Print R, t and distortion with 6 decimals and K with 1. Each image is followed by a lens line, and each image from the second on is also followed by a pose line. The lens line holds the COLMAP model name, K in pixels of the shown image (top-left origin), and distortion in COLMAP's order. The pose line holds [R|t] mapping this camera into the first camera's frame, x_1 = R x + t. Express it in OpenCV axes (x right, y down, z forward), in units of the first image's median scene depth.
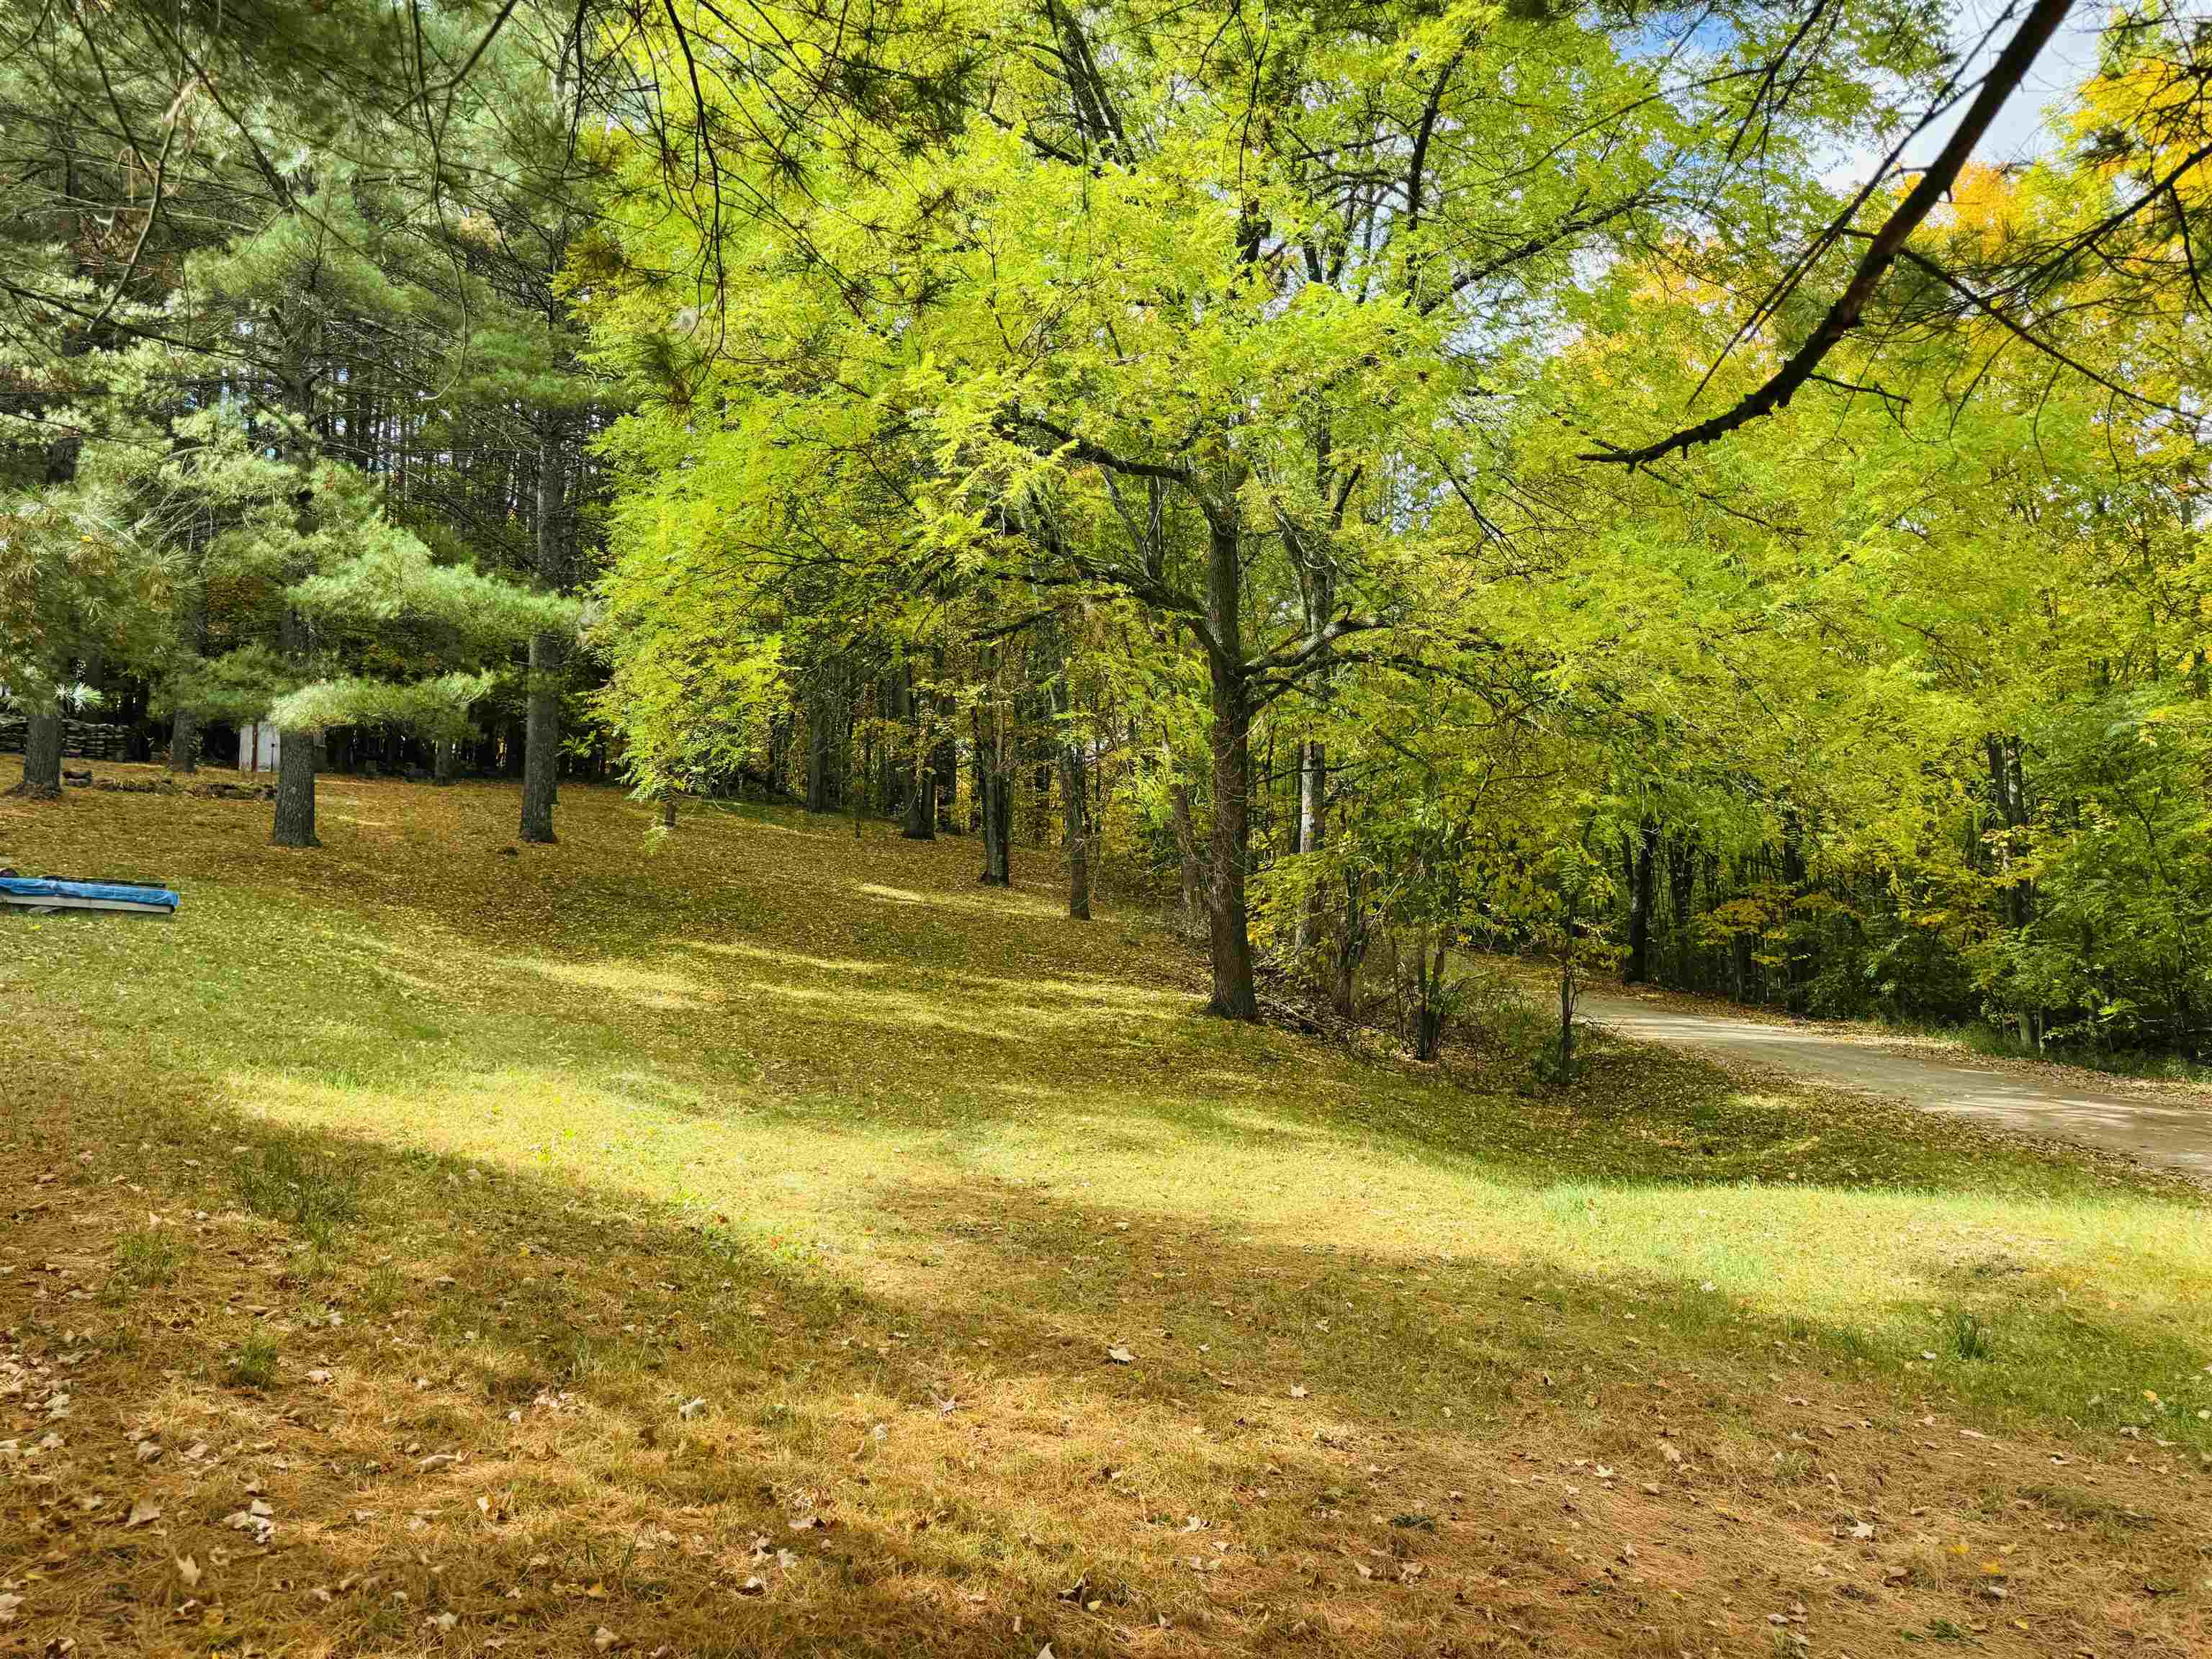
lens RADIAL K [[1535.3, 0, 1113.1], [0, 1535.3, 814.0], [0, 0, 1]] dist [-0.037934, 0.001461]
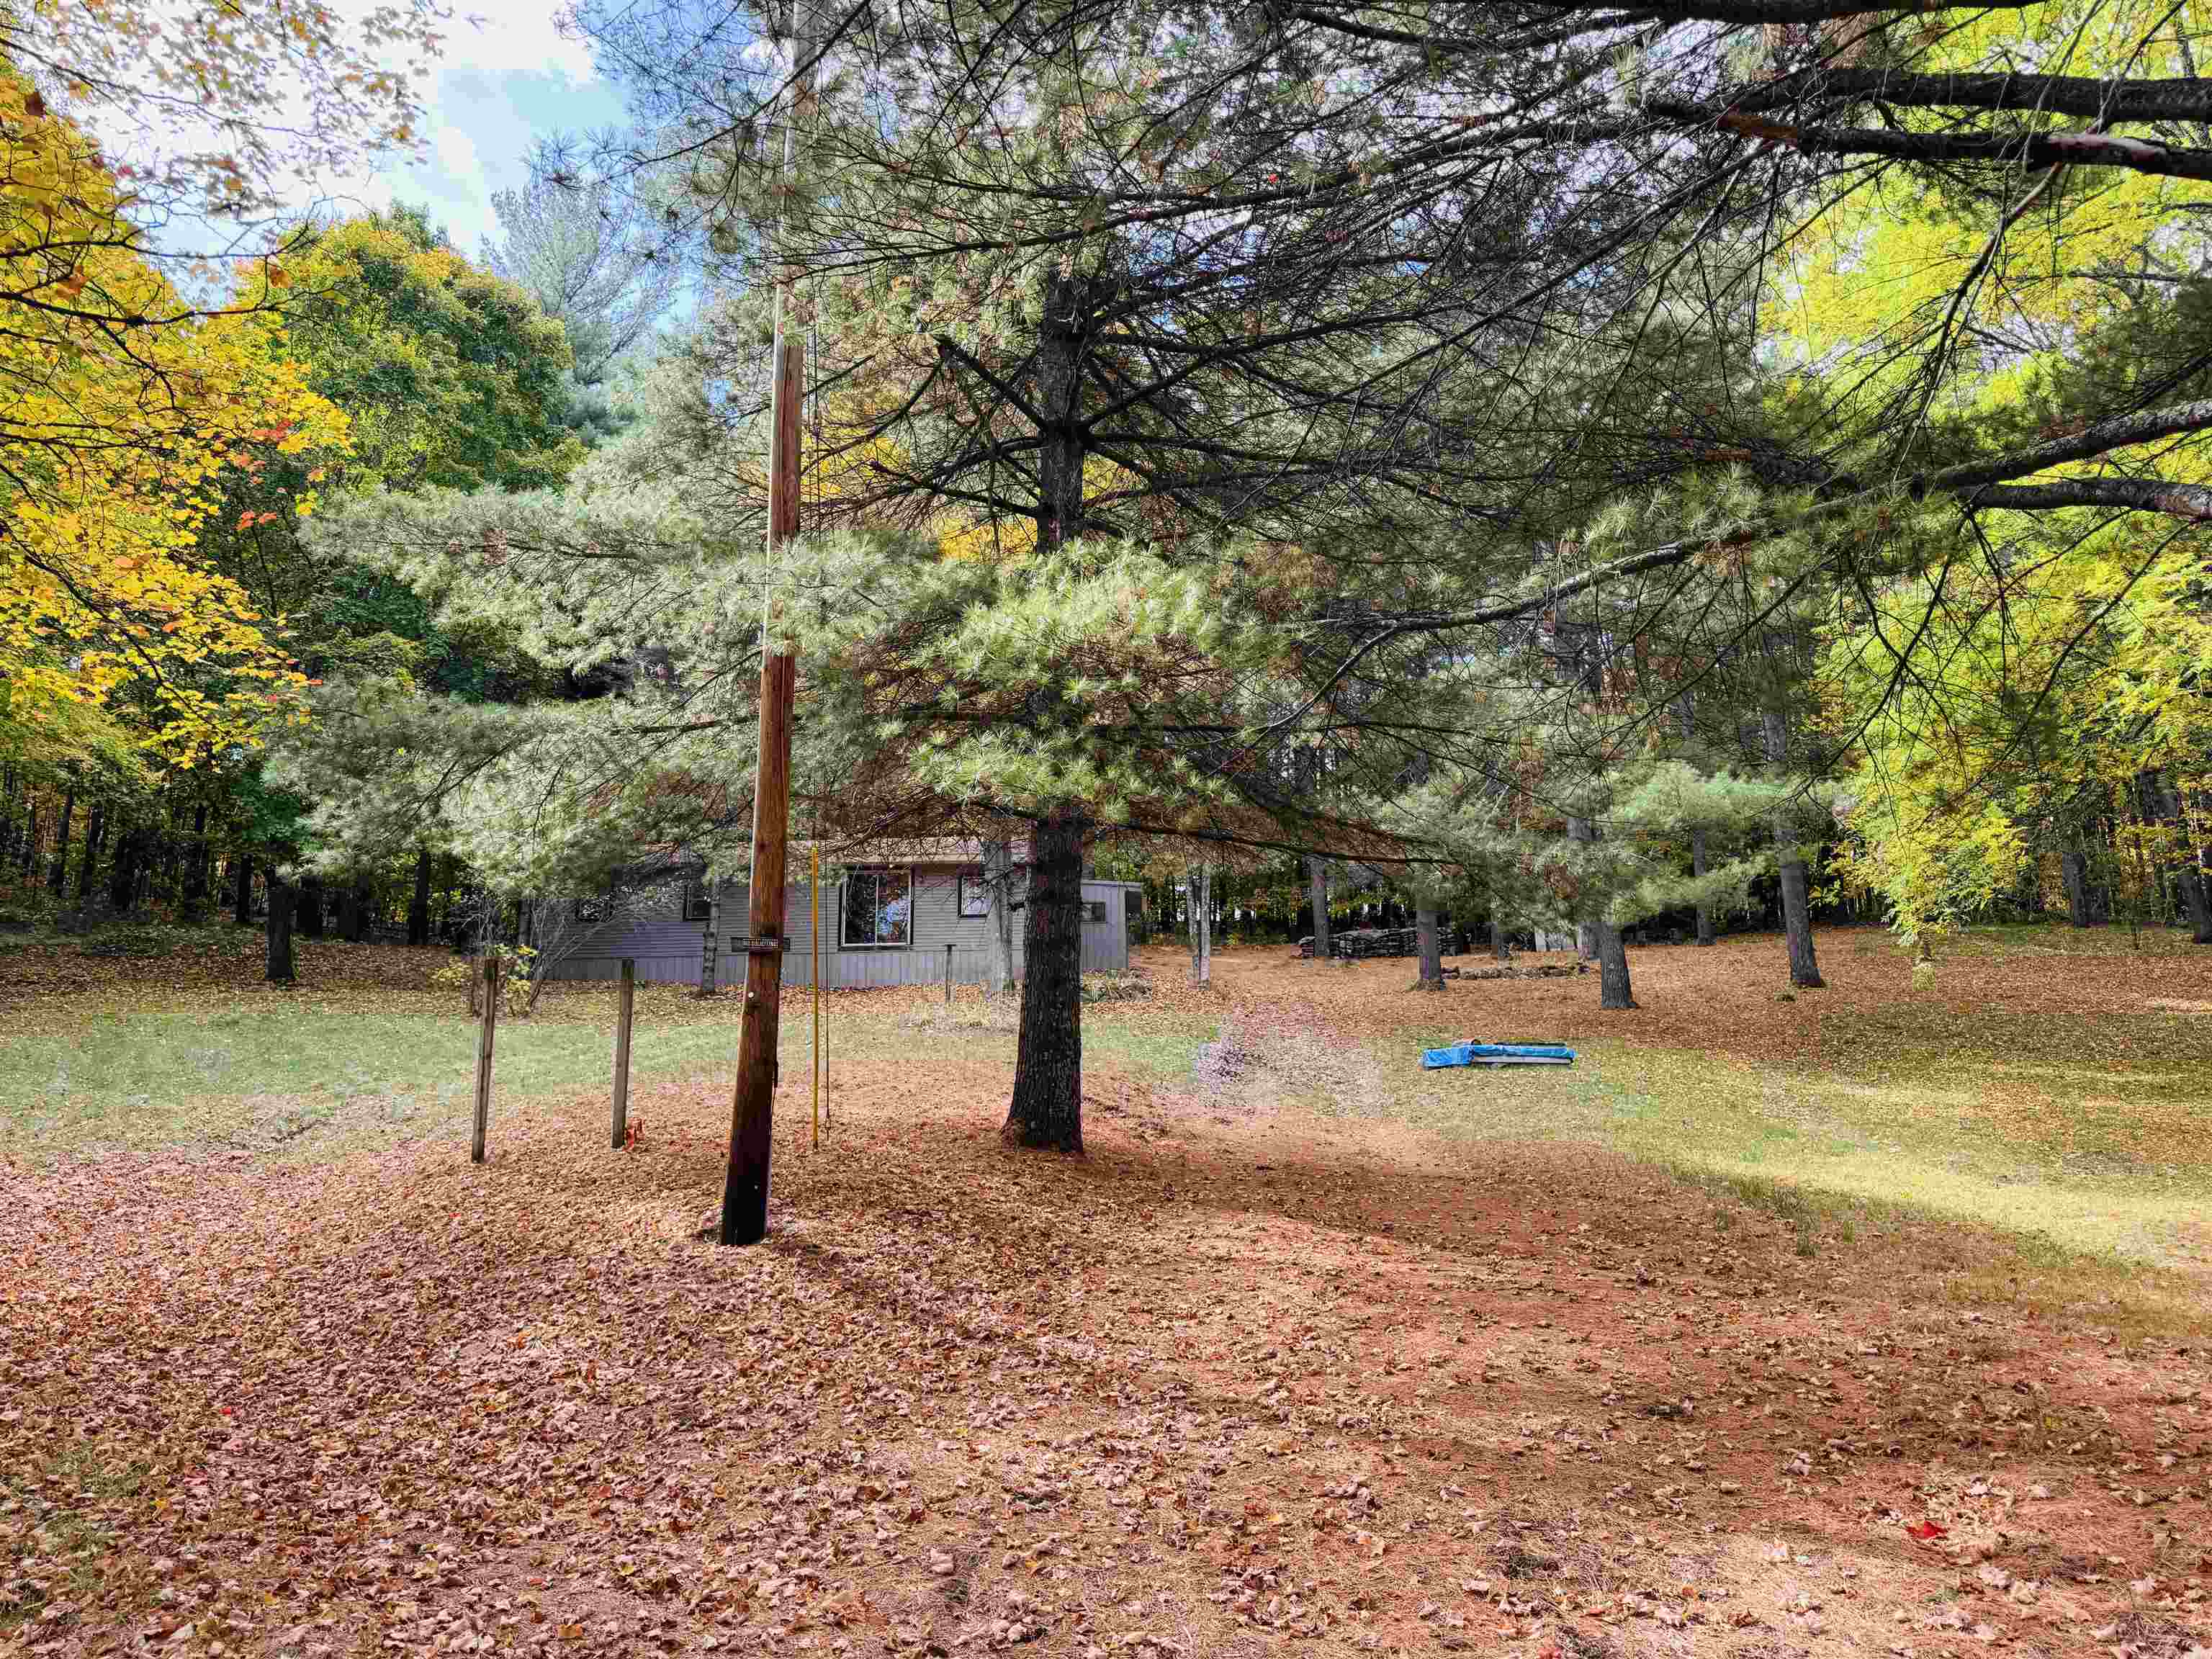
lens RADIAL K [[1535.3, 0, 1113.1], [0, 1535.3, 814.0], [0, 0, 1]] dist [-0.037934, 0.001461]
pose [[0.716055, -0.167509, -0.677648, 0.051562], [0.101275, 0.985439, -0.136577, -0.008092], [0.690658, 0.029167, 0.722593, -0.222416]]
